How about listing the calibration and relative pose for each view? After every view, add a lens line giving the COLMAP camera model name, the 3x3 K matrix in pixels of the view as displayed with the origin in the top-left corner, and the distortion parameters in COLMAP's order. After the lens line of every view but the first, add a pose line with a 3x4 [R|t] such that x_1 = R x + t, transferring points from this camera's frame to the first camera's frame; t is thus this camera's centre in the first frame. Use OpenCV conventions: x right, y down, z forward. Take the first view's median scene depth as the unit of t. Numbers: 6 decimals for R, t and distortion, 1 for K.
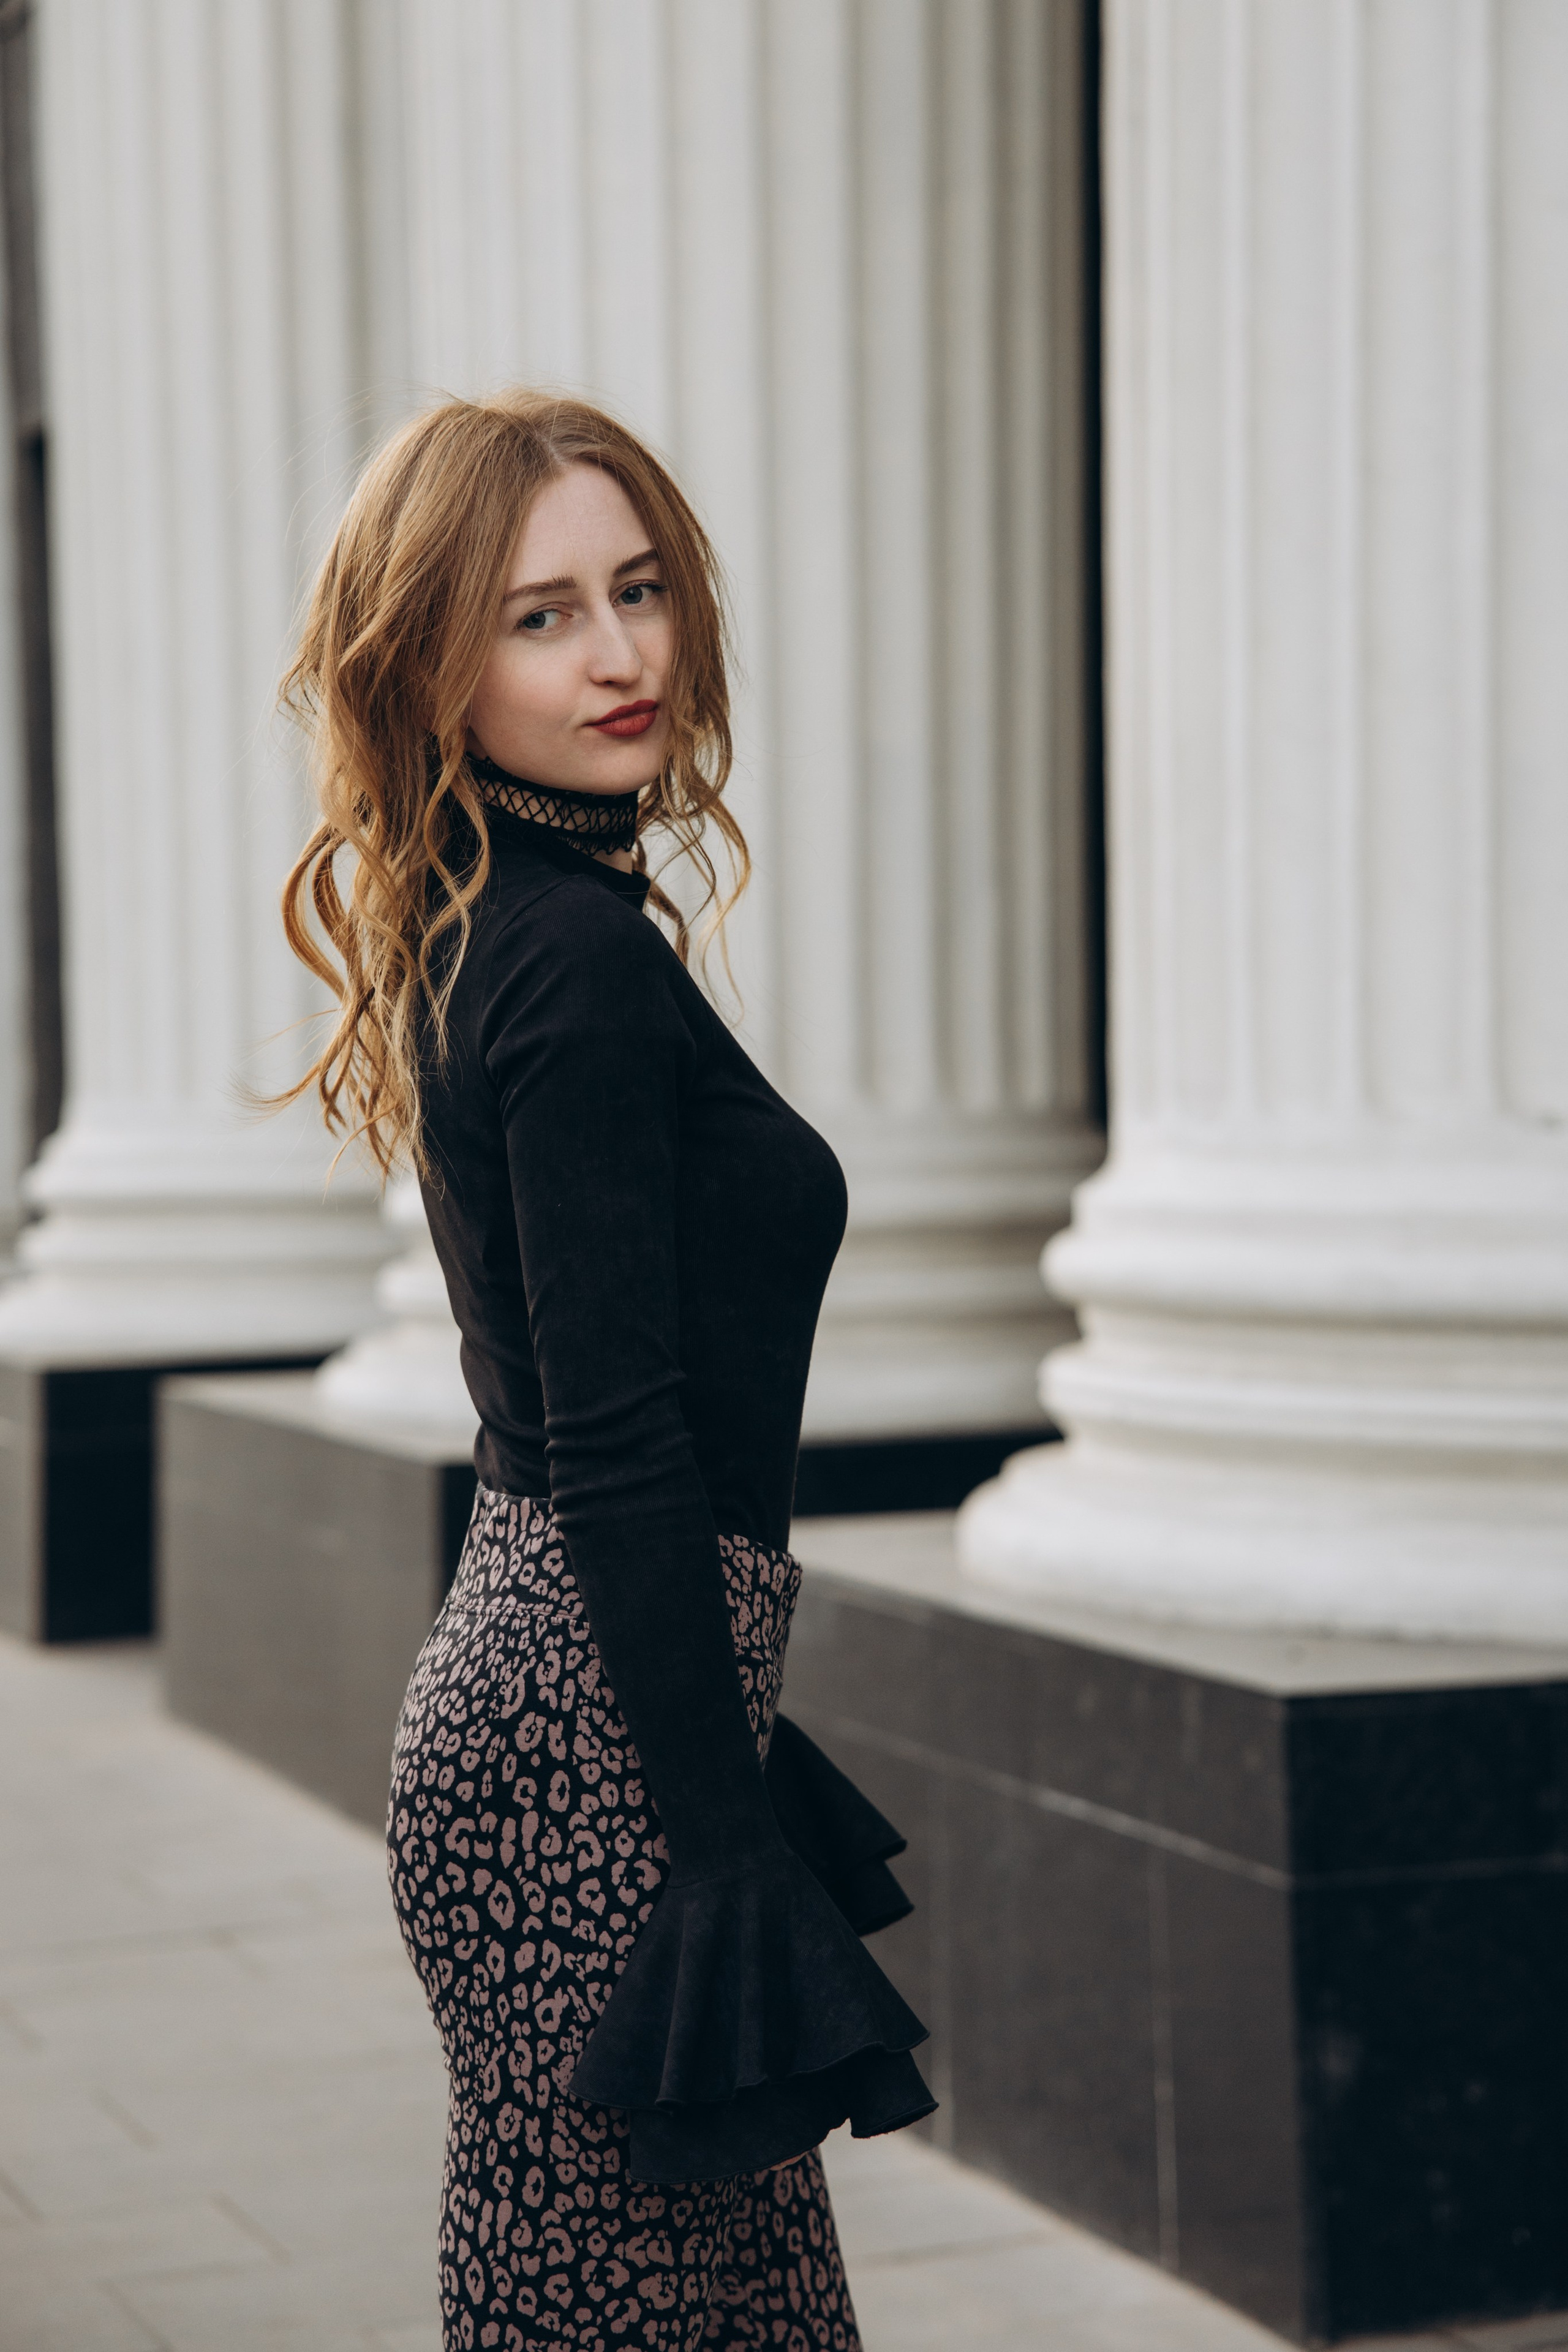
lens RADIAL K [[4360.0, 0, 815.2], [0, 4360.0, 1146.9], [0, 0, 1]] dist [0.346244, 0.000000]
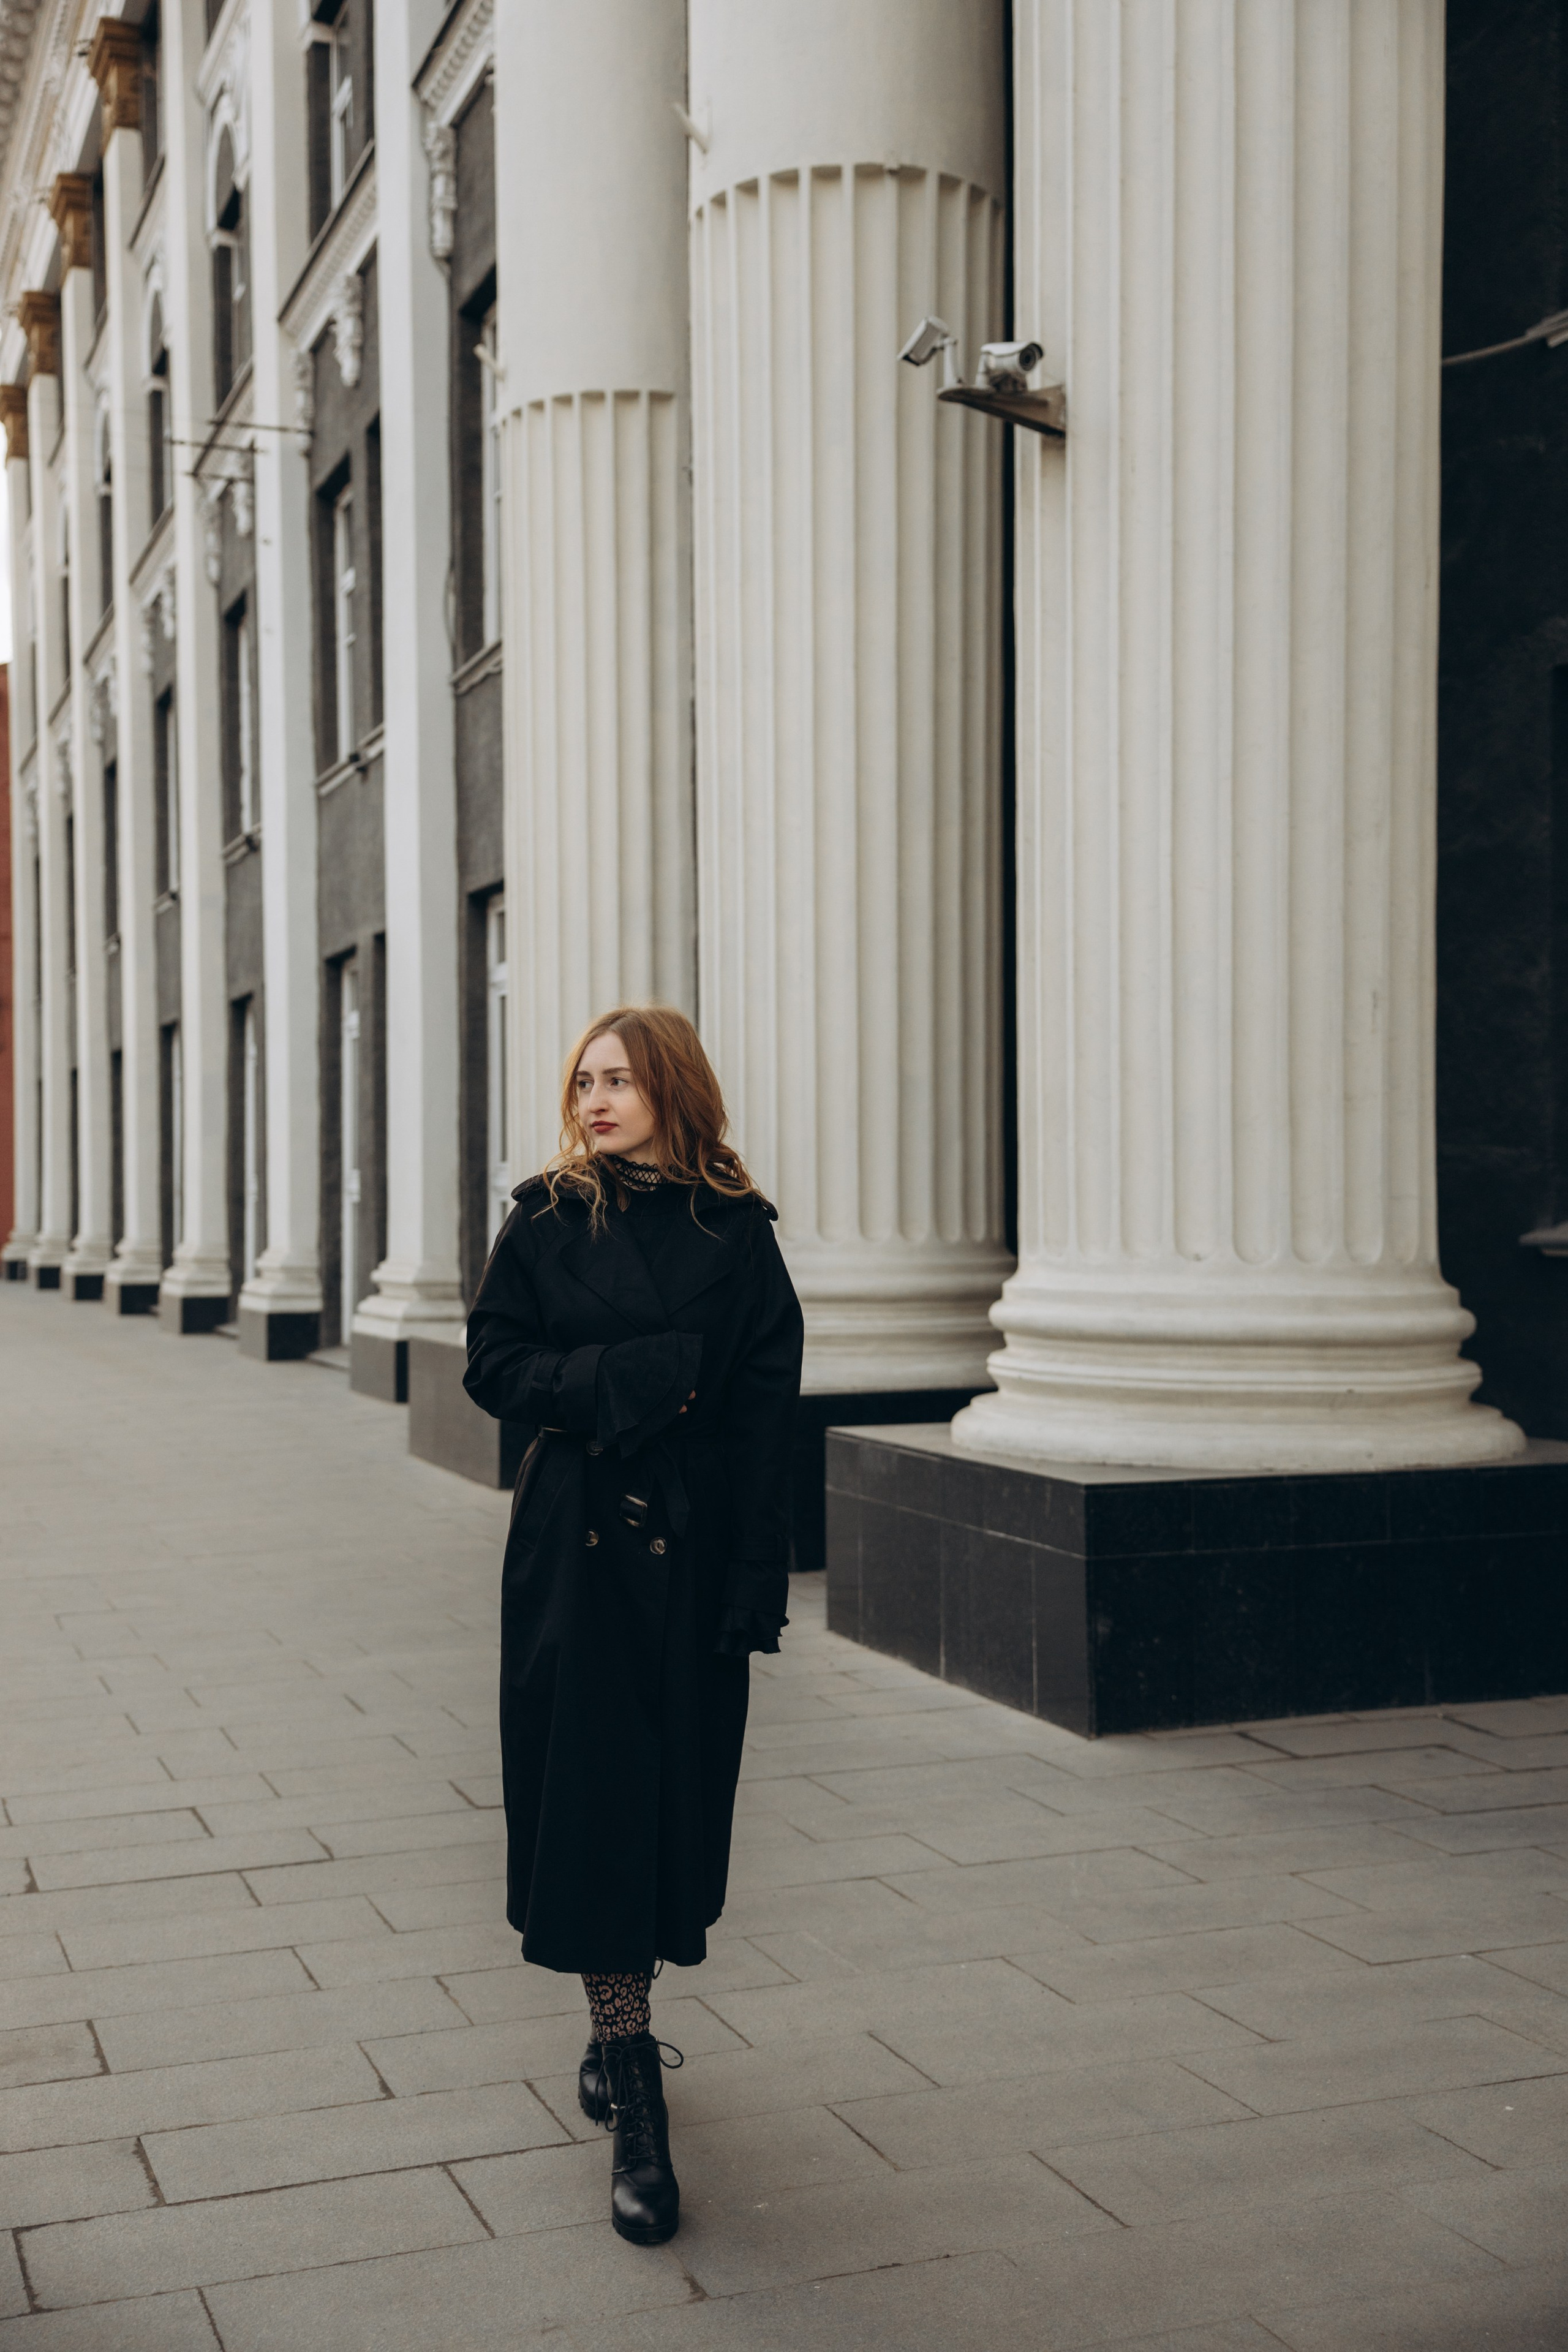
lens RADIAL K [[2845.4, 0, 768.0], [0, 2845.4, 1113.2], [0, 0, 1]] dist [0.049855, 0.000000]
pose [[0.999812, 0.012388, -0.014902, -0.048968], [-0.013011, 0.999013, -0.042469, -0.015589], [0.014361, 0.042654, 0.998987, -0.591501]]
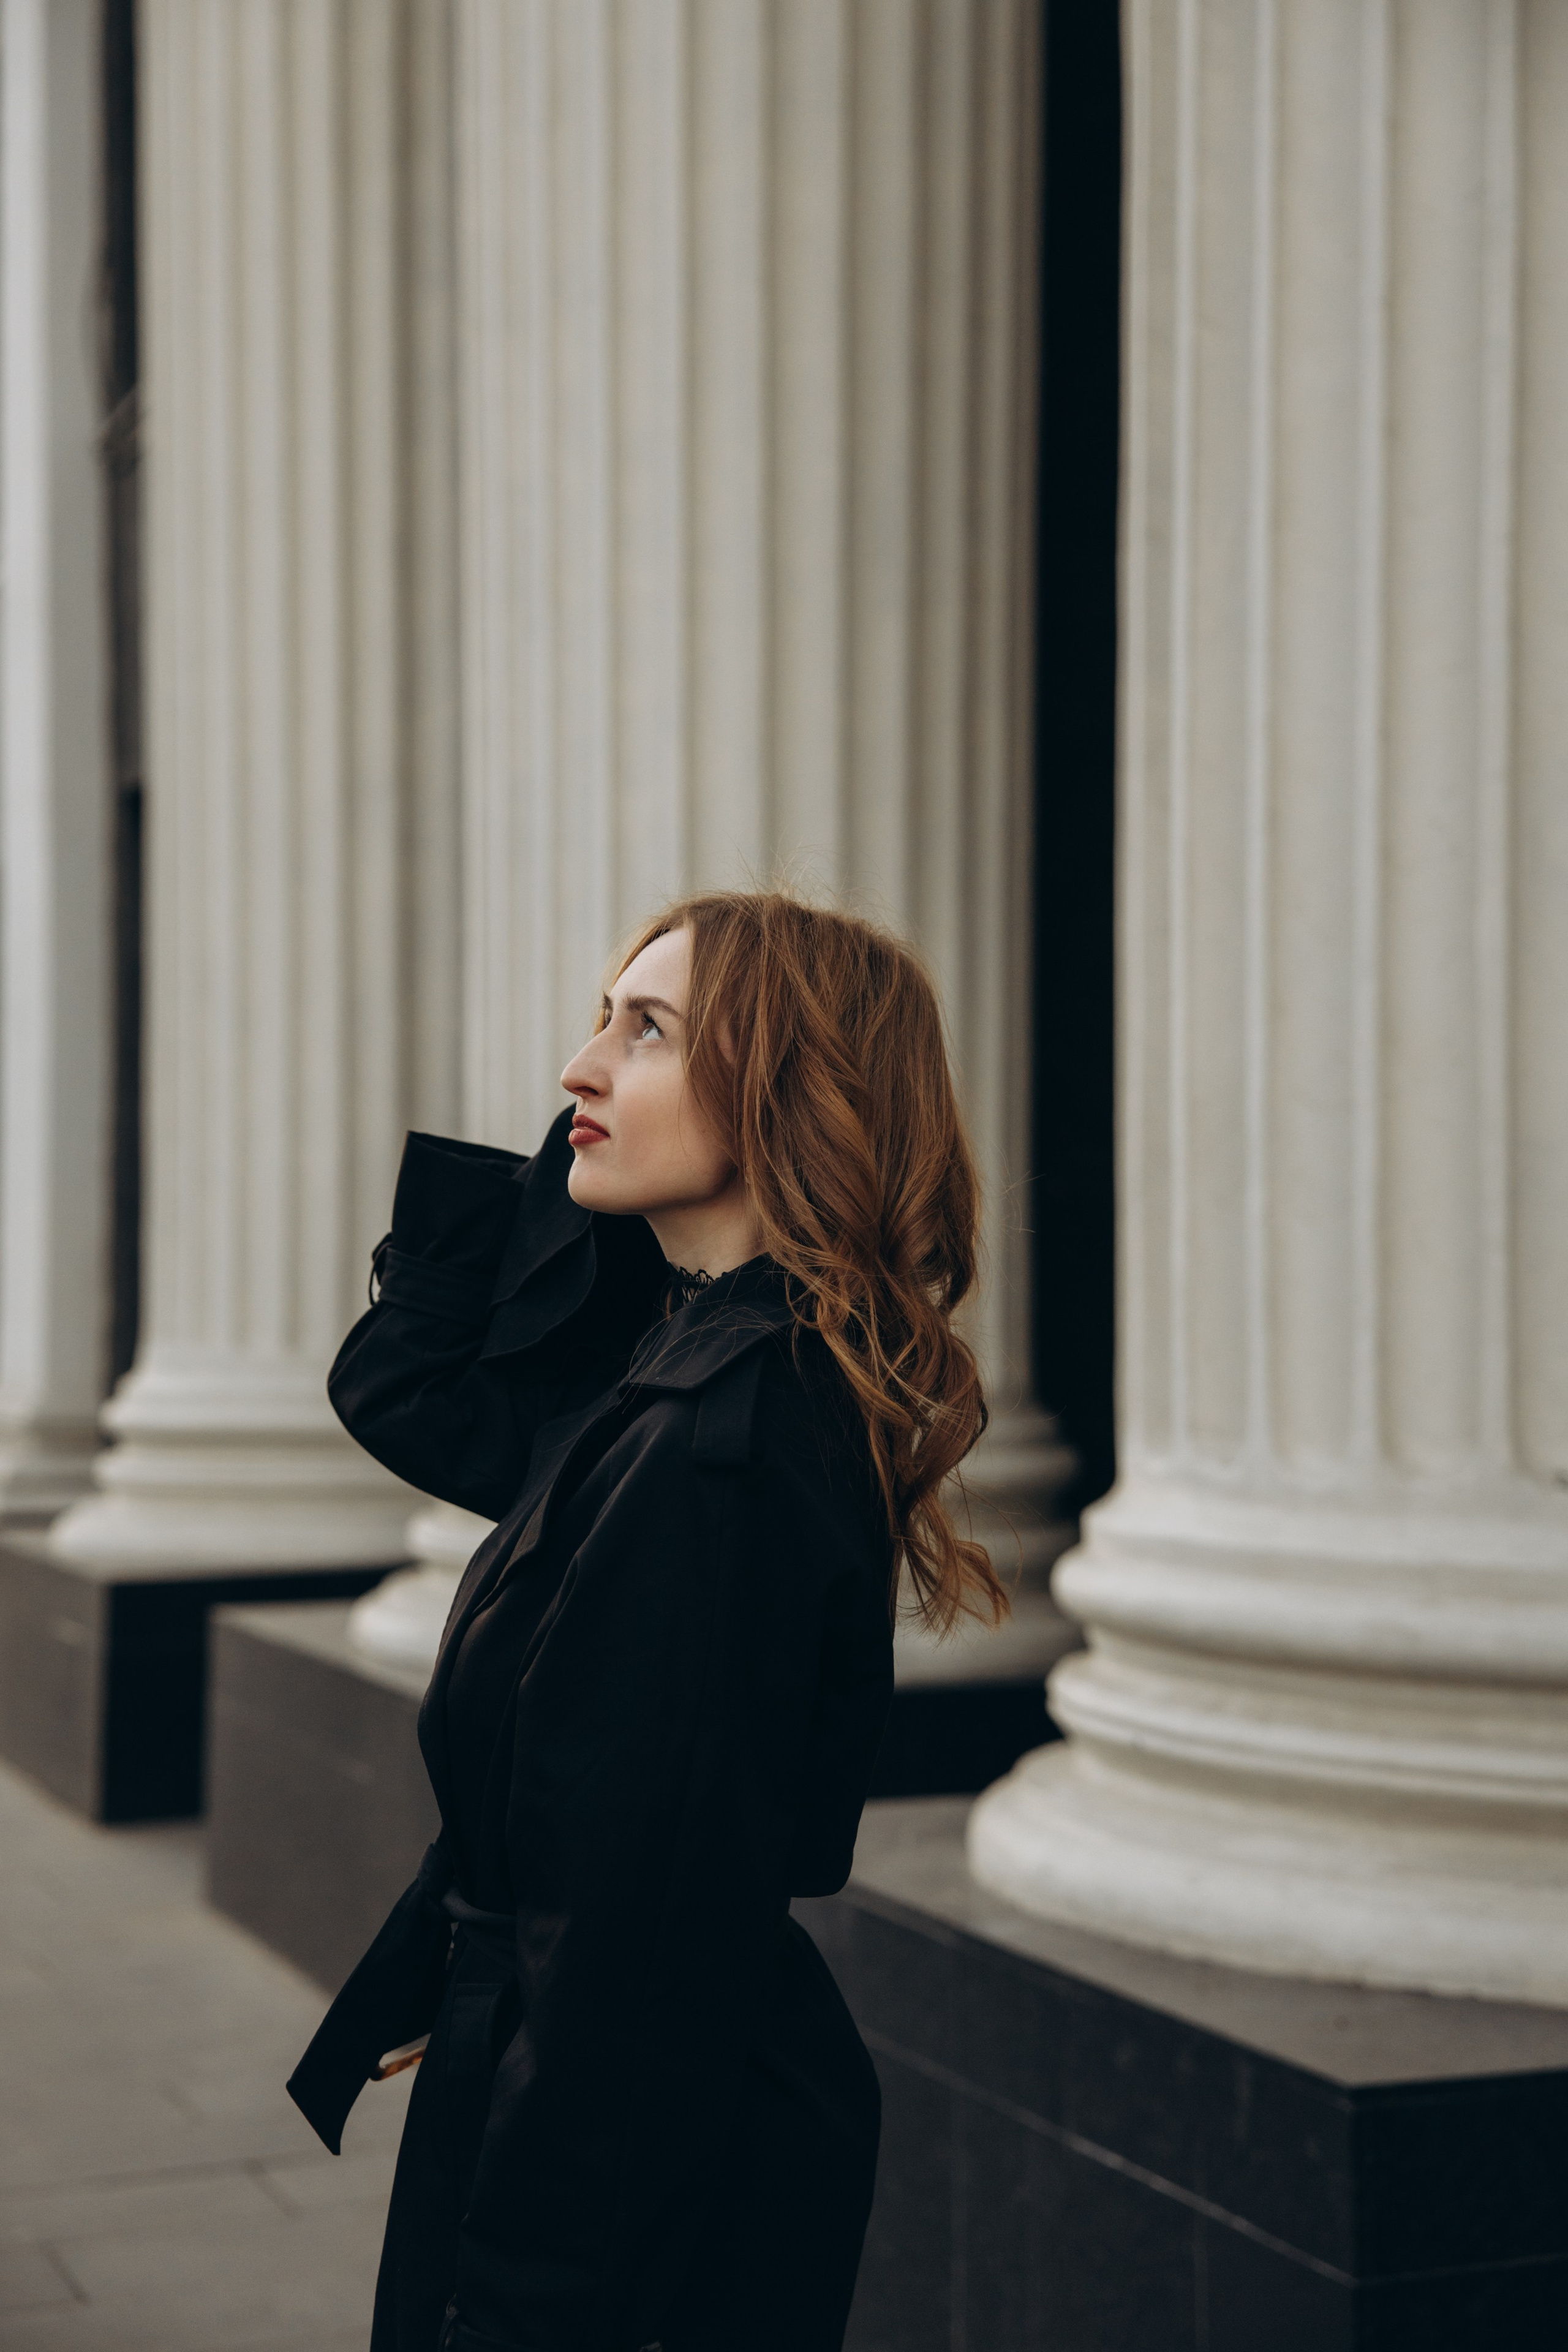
lens RADIAL K [[3108.6, 0, 789.0], [0, 3108.6, 1172.1], [0, 0, 1]] dist [0.167105, 0.000000]
pose [[0.999130, 0.023981, 0.034124, -0.043978], [-0.022546, 0.998869, -0.041855, -0.043748], [-0.035089, 0.041049, 0.998541, 0.262069]]
